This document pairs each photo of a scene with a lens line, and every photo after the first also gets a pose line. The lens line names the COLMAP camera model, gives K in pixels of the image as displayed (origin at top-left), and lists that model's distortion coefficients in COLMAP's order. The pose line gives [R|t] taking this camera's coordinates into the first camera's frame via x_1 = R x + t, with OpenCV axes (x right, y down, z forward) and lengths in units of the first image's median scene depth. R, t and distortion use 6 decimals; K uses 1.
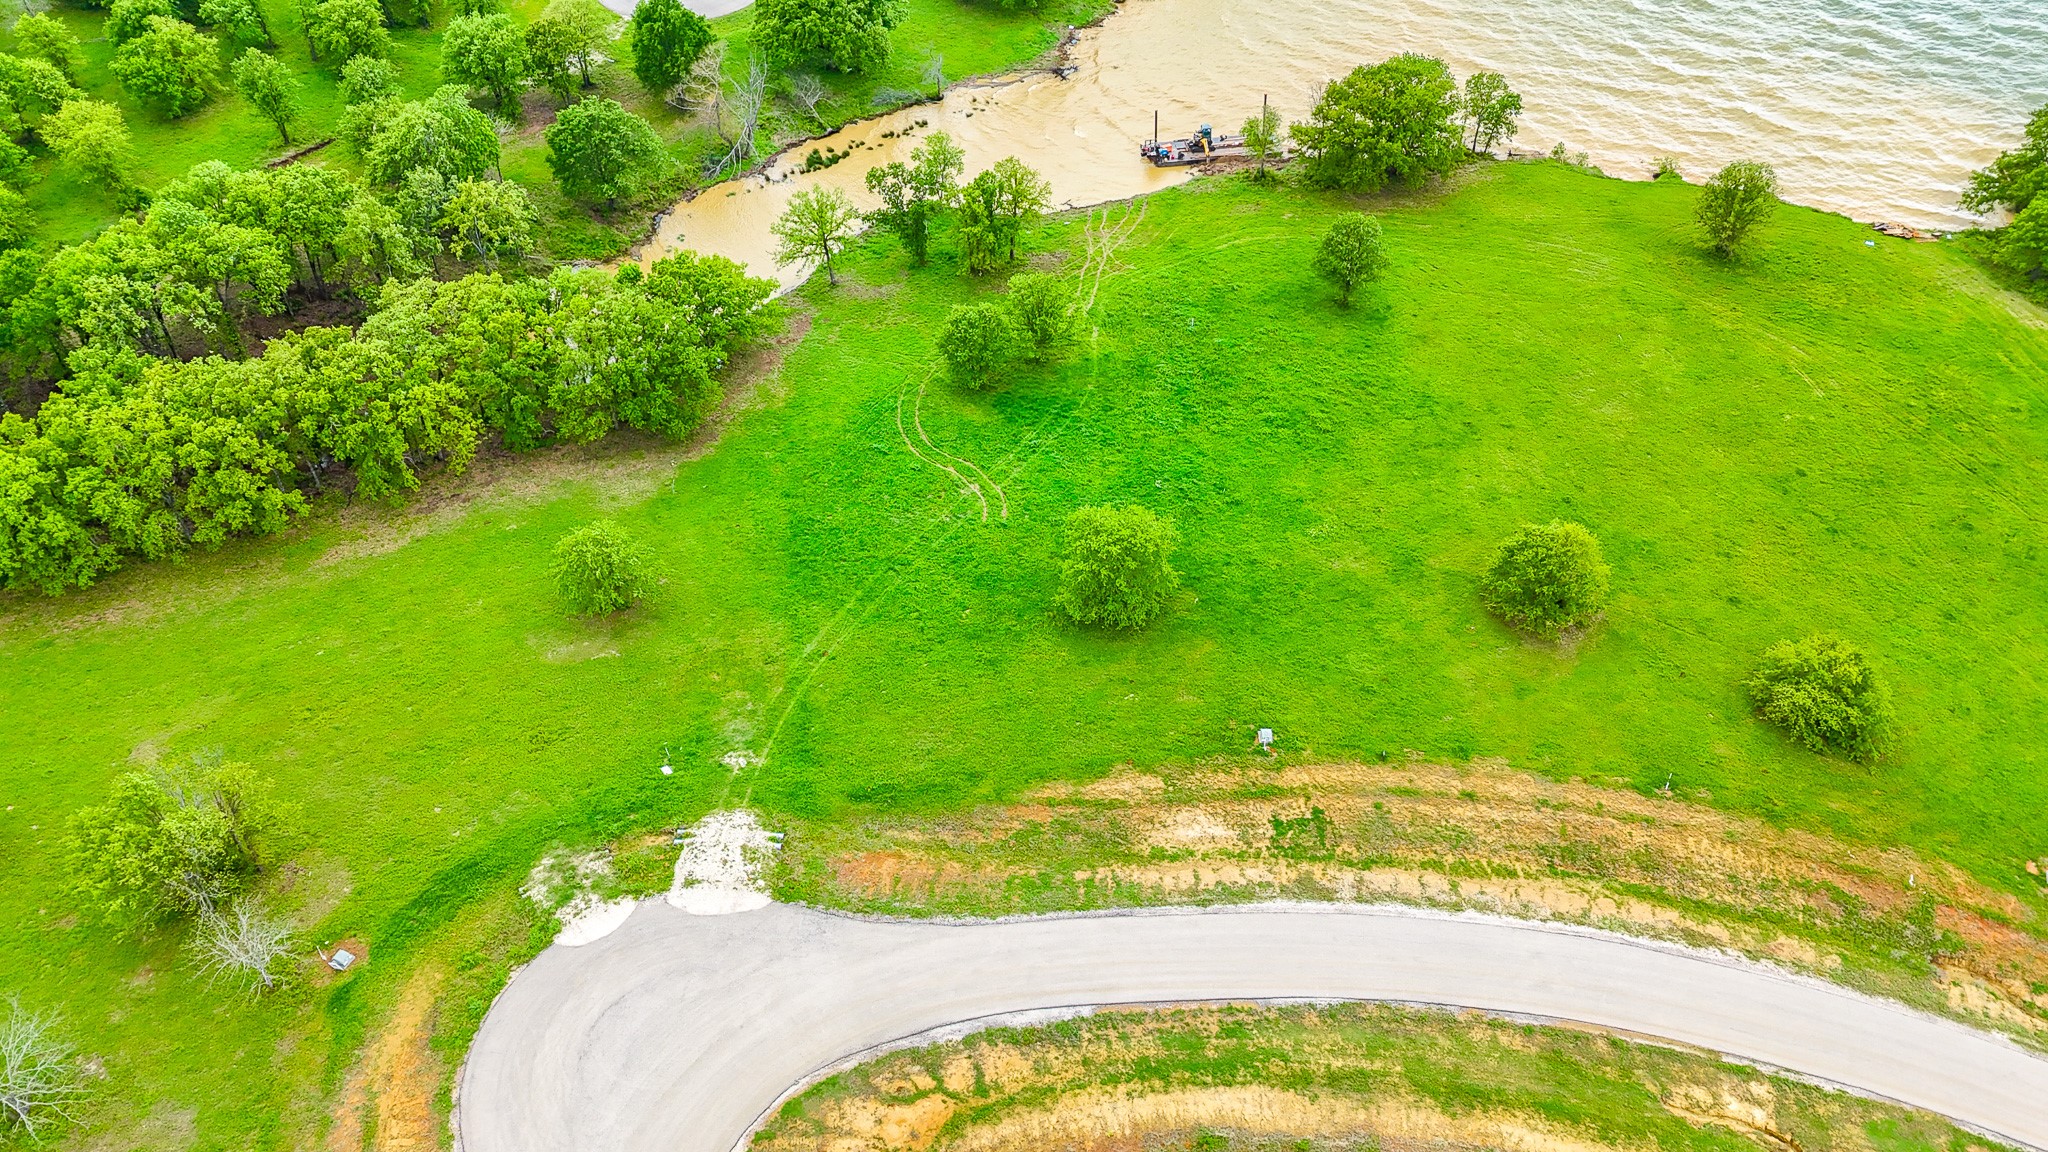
lens RADIAL K [[1490.2, 0, 1024.1], [0, 1490.2, 586.3], [0, 0, 1]] dist [0.076651, -0.069594]
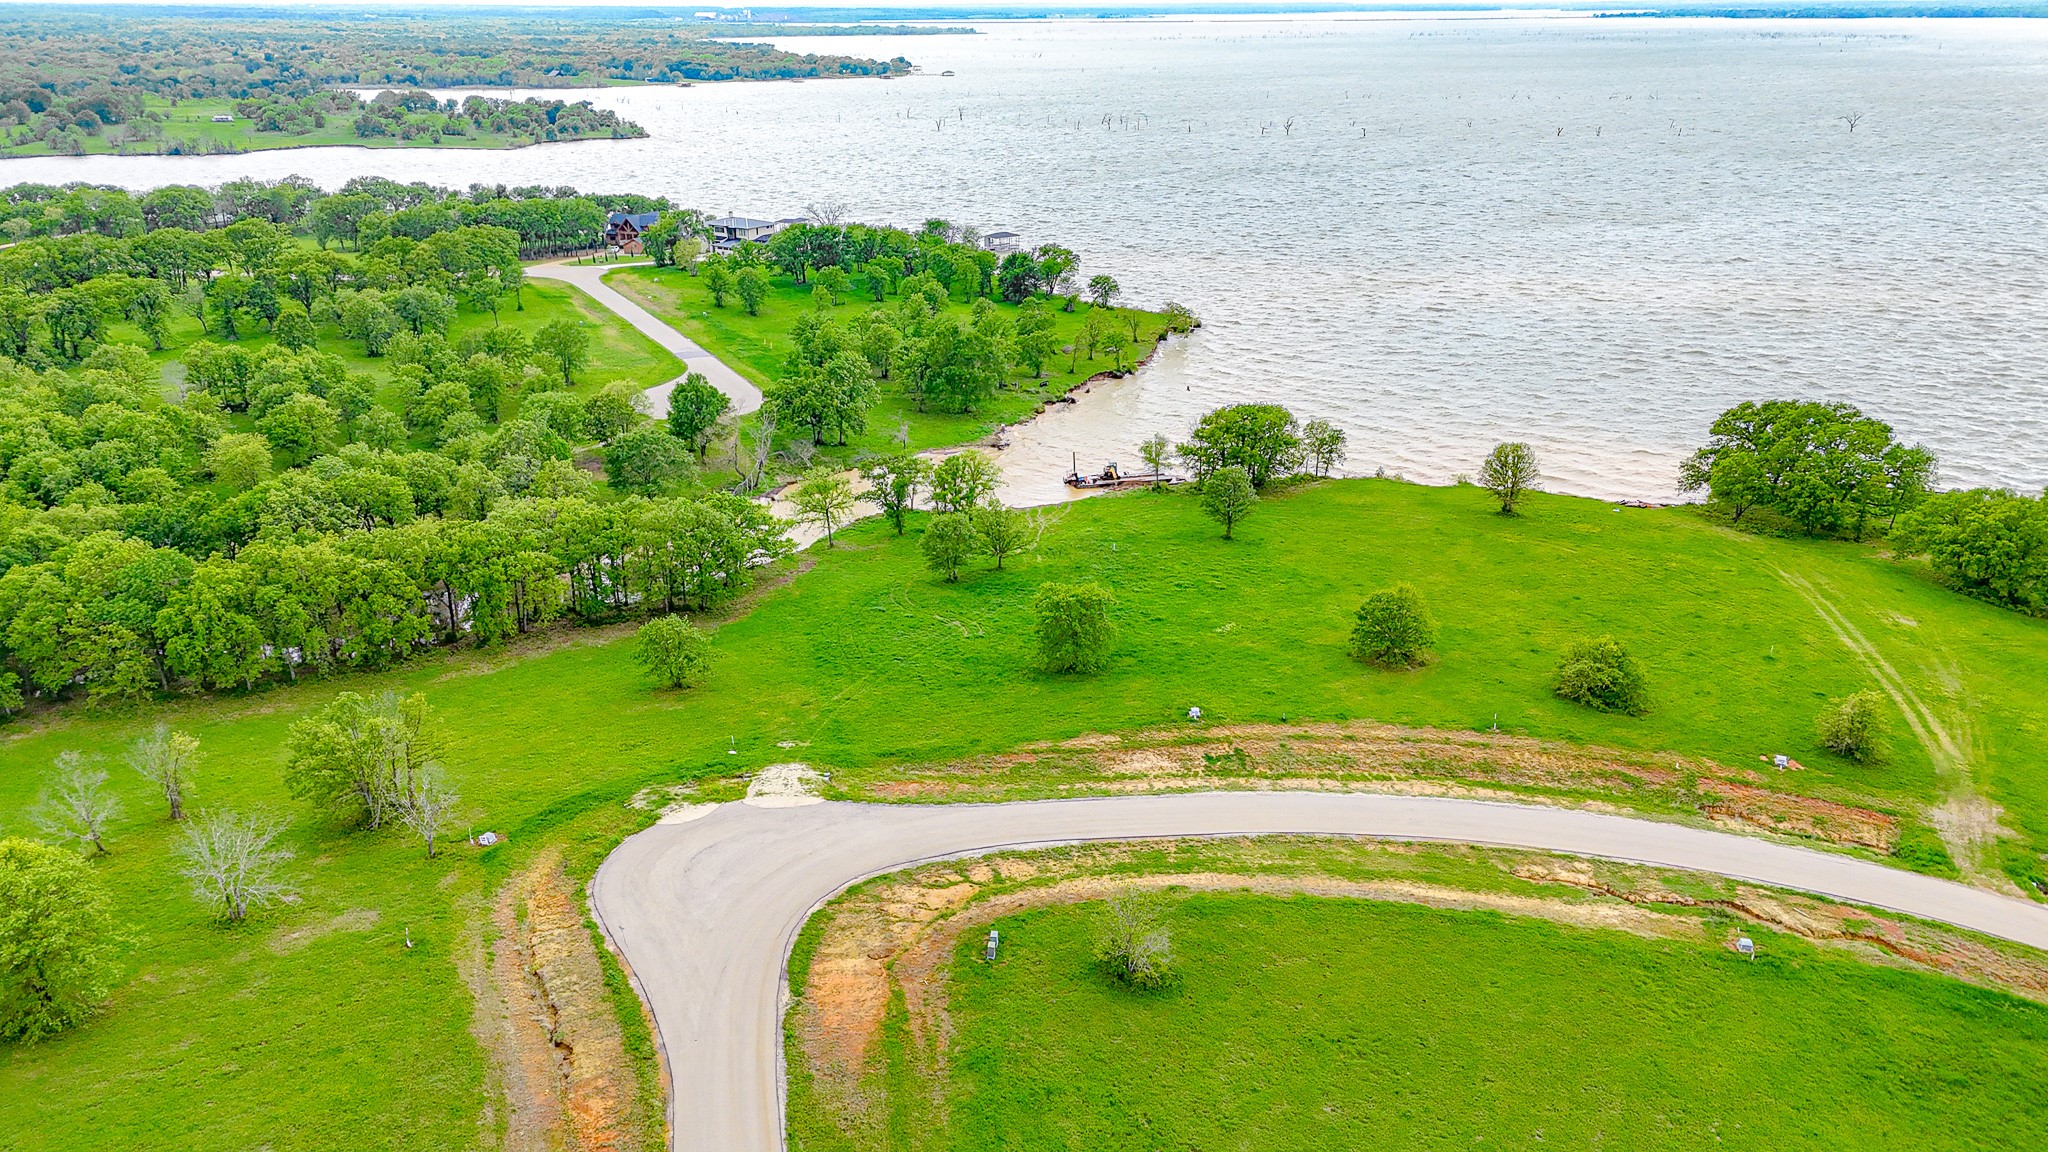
lens RADIAL K [[1498.7, 0, 1024.0], [0, 1498.7, 576.0], [0, 0, 1]] dist [0.077262, -0.069445]
pose [[0.997660, -0.016950, 0.066232, -0.076813], [0.042034, 0.916111, -0.398716, 0.532514], [-0.053918, 0.400567, 0.914680, -0.257144]]
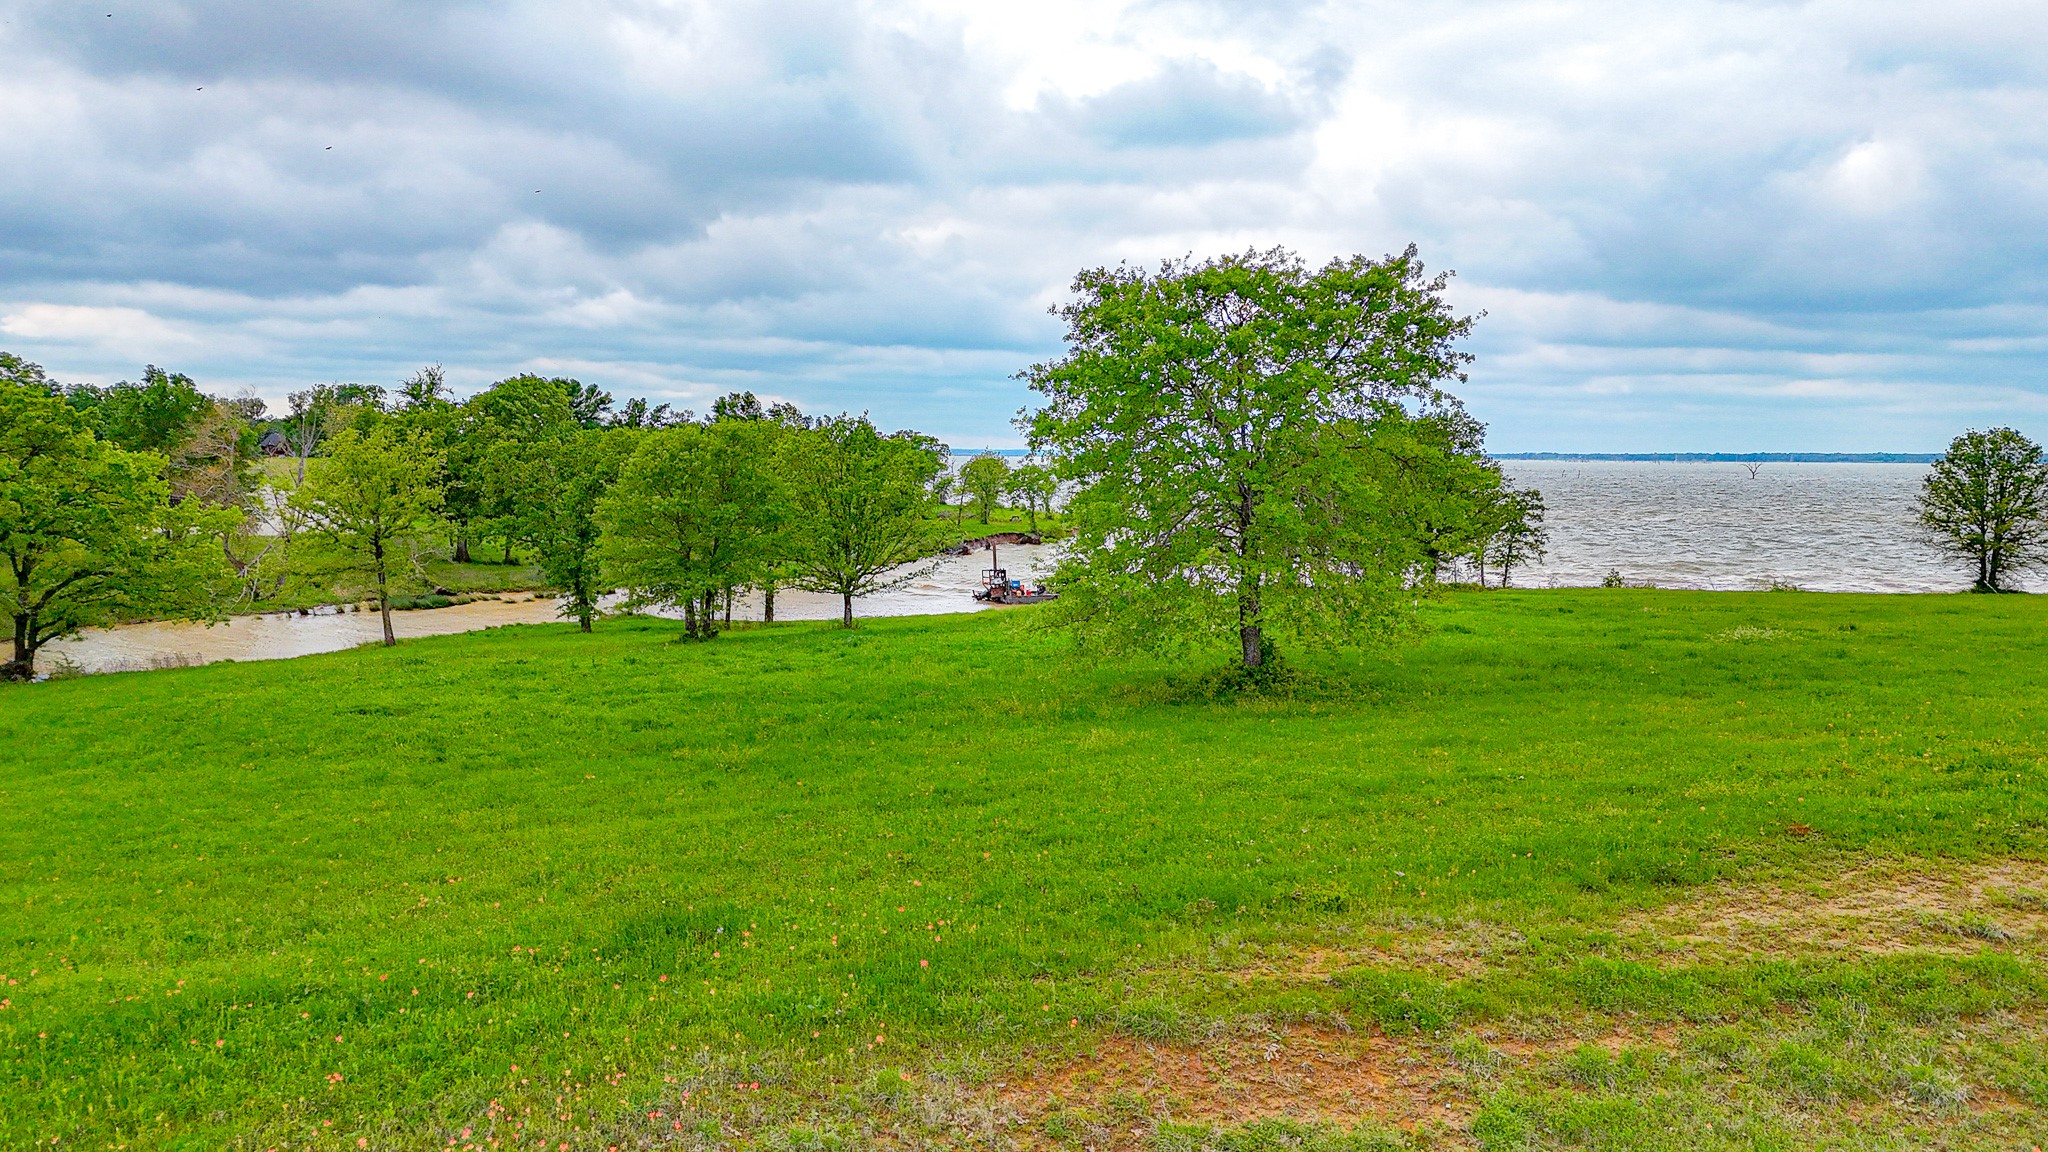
lens RADIAL K [[1545.3, 0, 1007.1], [0, 1545.3, 574.2], [0, 0, 1]] dist [0.127939, -0.140028]
pose [[0.985714, 0.001583, 0.168418, -0.028344], [0.107022, 0.766242, -0.633576, 0.190359], [-0.130052, 0.642550, 0.755127, 0.915814]]
